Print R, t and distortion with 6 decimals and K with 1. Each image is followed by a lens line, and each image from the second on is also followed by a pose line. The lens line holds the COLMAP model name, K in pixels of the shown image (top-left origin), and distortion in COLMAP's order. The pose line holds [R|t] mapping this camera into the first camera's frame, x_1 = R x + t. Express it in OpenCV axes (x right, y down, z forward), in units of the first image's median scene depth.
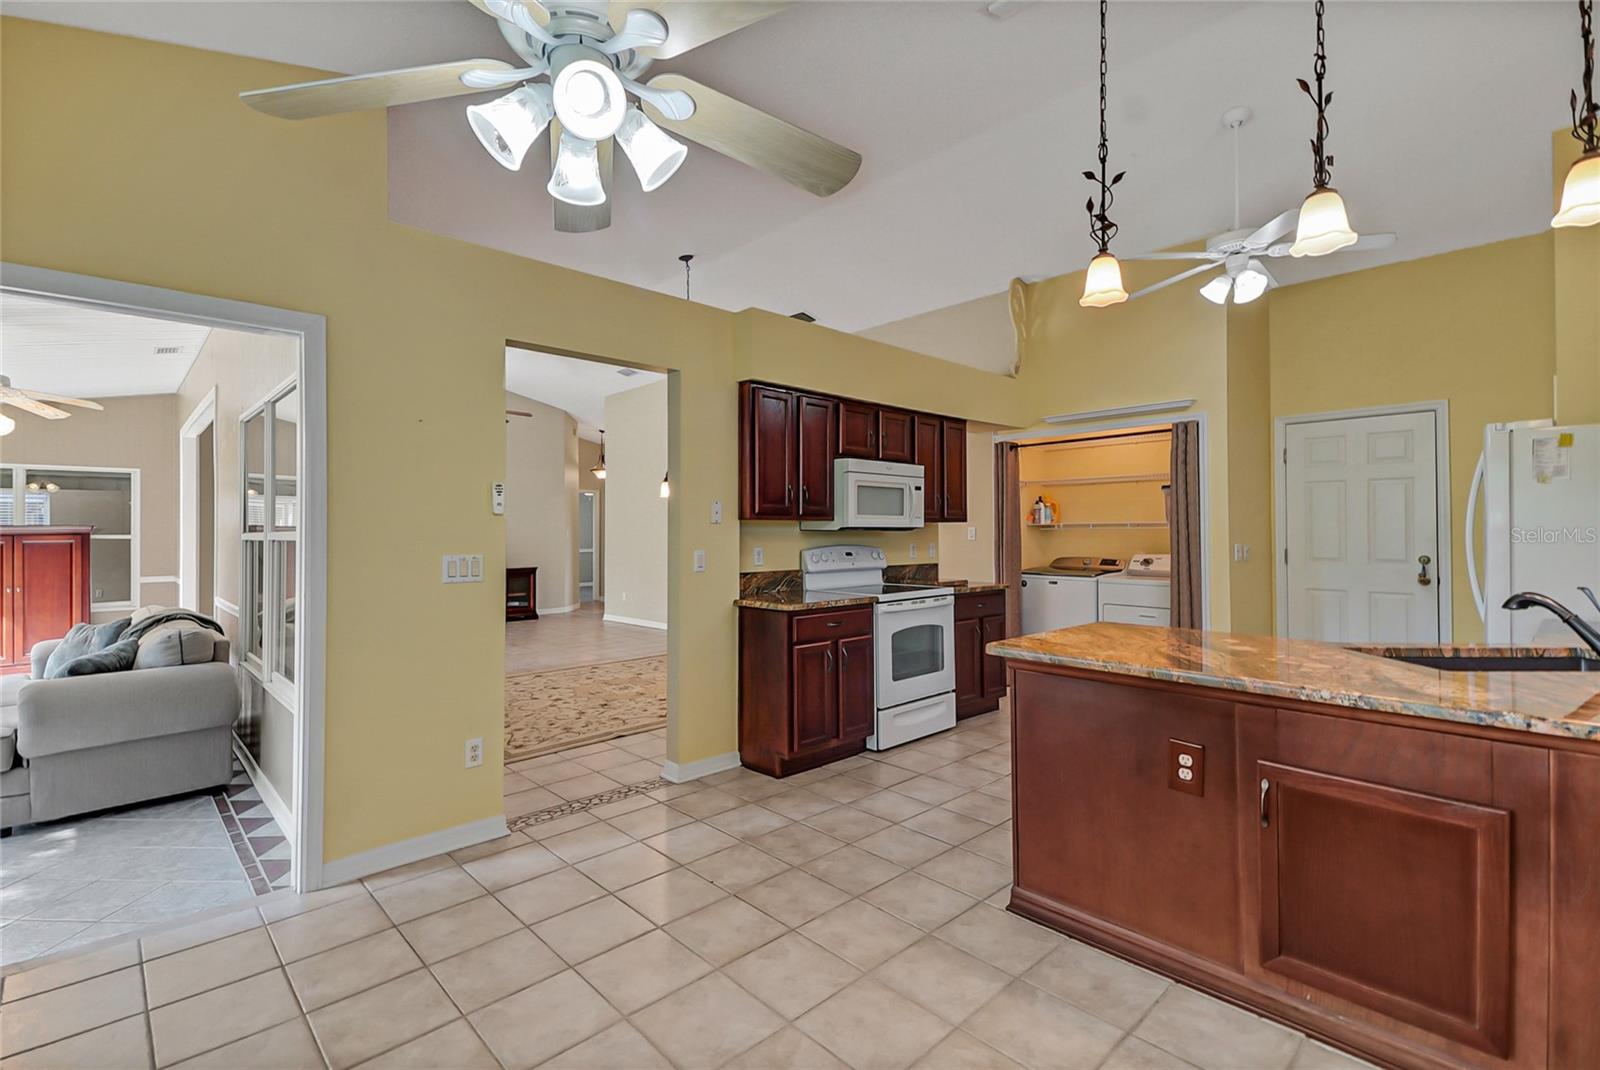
lens RADIAL K [[724.5, 0, 799.2], [0, 724.5, 526.0], [0, 0, 1]] dist [-0.004271, -0.000612]
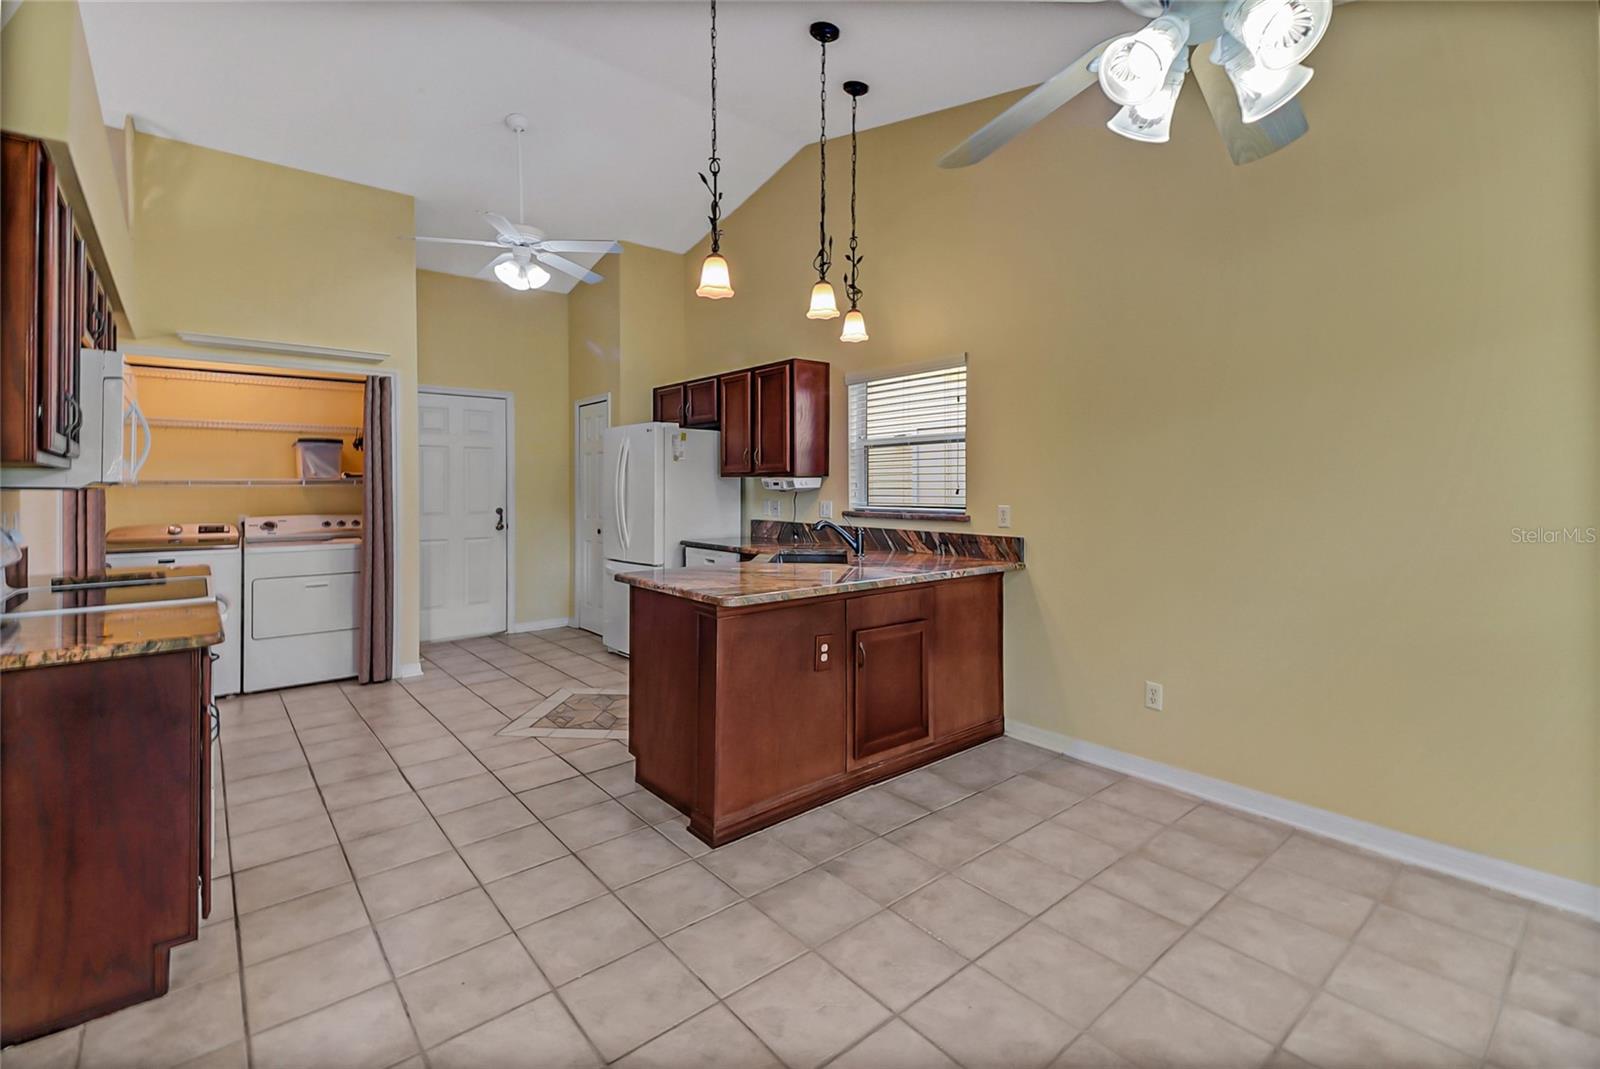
lens RADIAL K [[649.8, 0, 819.7], [0, 649.8, 477.8], [0, 0, 1]] dist [0.025336, -0.000125]
pose [[0.084087, 0.014696, 0.996350, -0.415856], [-0.005943, 0.999881, -0.014247, 0.000355], [-0.996441, -0.004724, 0.084165, 0.481989]]
